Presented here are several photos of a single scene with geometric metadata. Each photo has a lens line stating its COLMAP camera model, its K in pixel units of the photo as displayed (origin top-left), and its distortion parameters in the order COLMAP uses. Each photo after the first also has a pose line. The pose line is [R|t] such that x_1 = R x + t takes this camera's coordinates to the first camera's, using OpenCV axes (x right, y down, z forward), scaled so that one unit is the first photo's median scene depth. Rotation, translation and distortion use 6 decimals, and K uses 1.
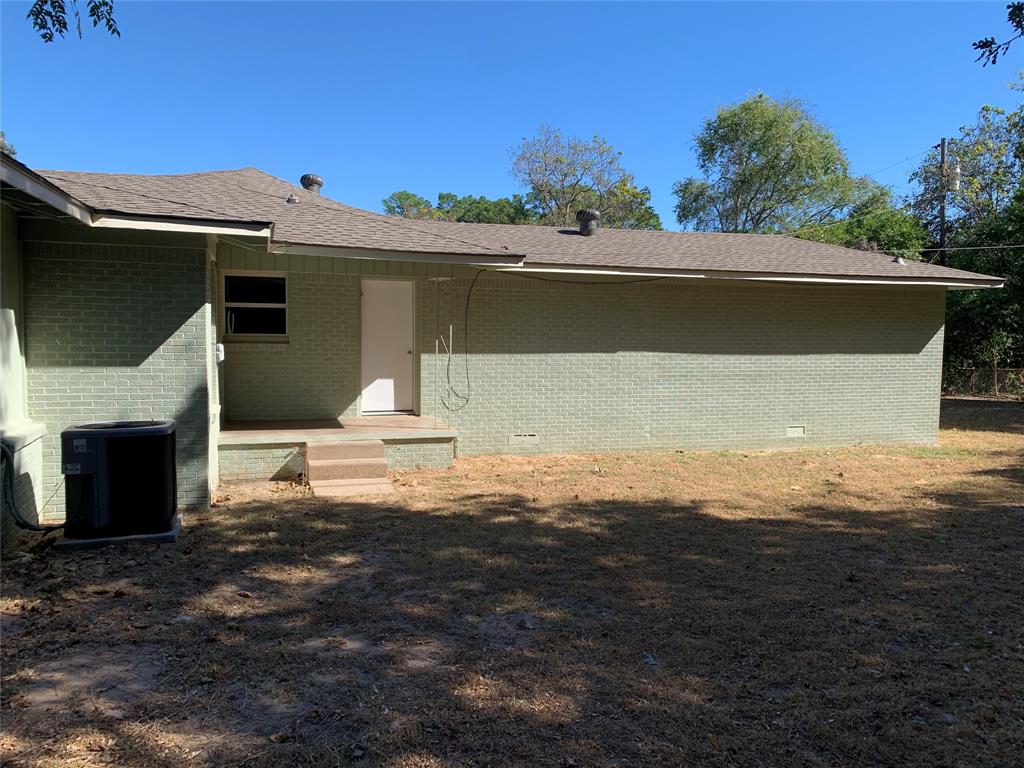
lens RADIAL K [[775.5, 0, 509.3], [0, 775.5, 386.5], [0, 0, 1]] dist [0.002136, -0.002702]
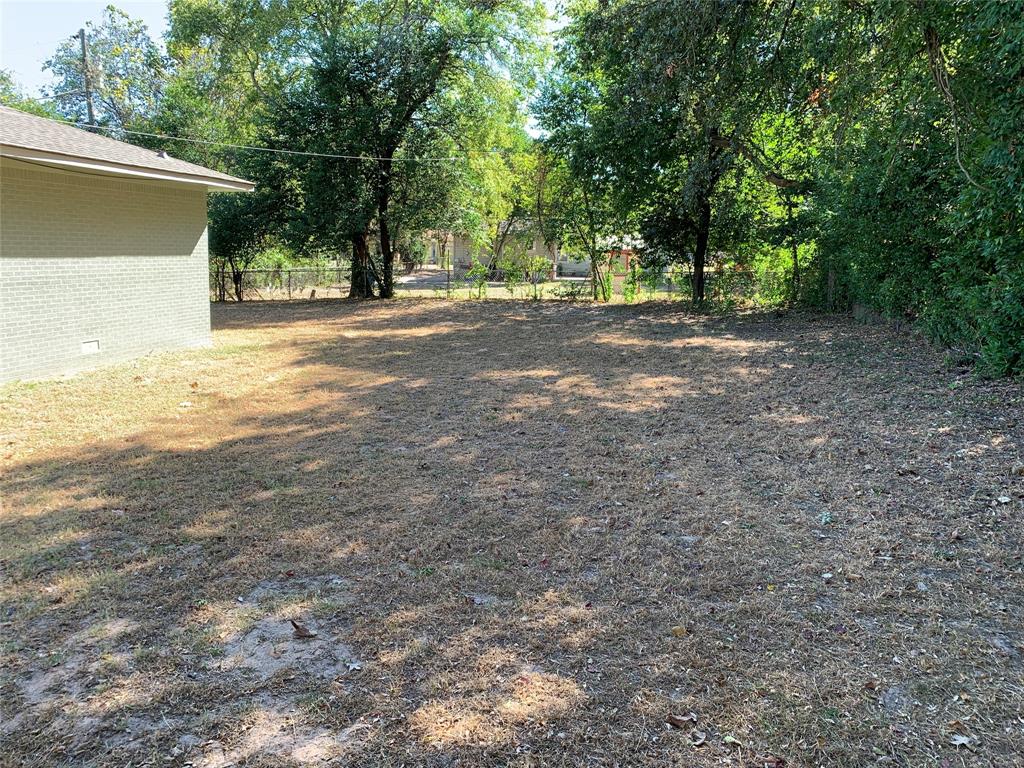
lens RADIAL K [[775.5, 0, 510.8], [0, 775.5, 379.9], [0, 0, 1]] dist [0.002136, -0.002702]
pose [[0.487722, -0.146718, 0.860582, -0.149357], [0.052473, 0.988921, 0.138859, -0.001260], [-0.871421, -0.022567, 0.490017, 0.166111]]
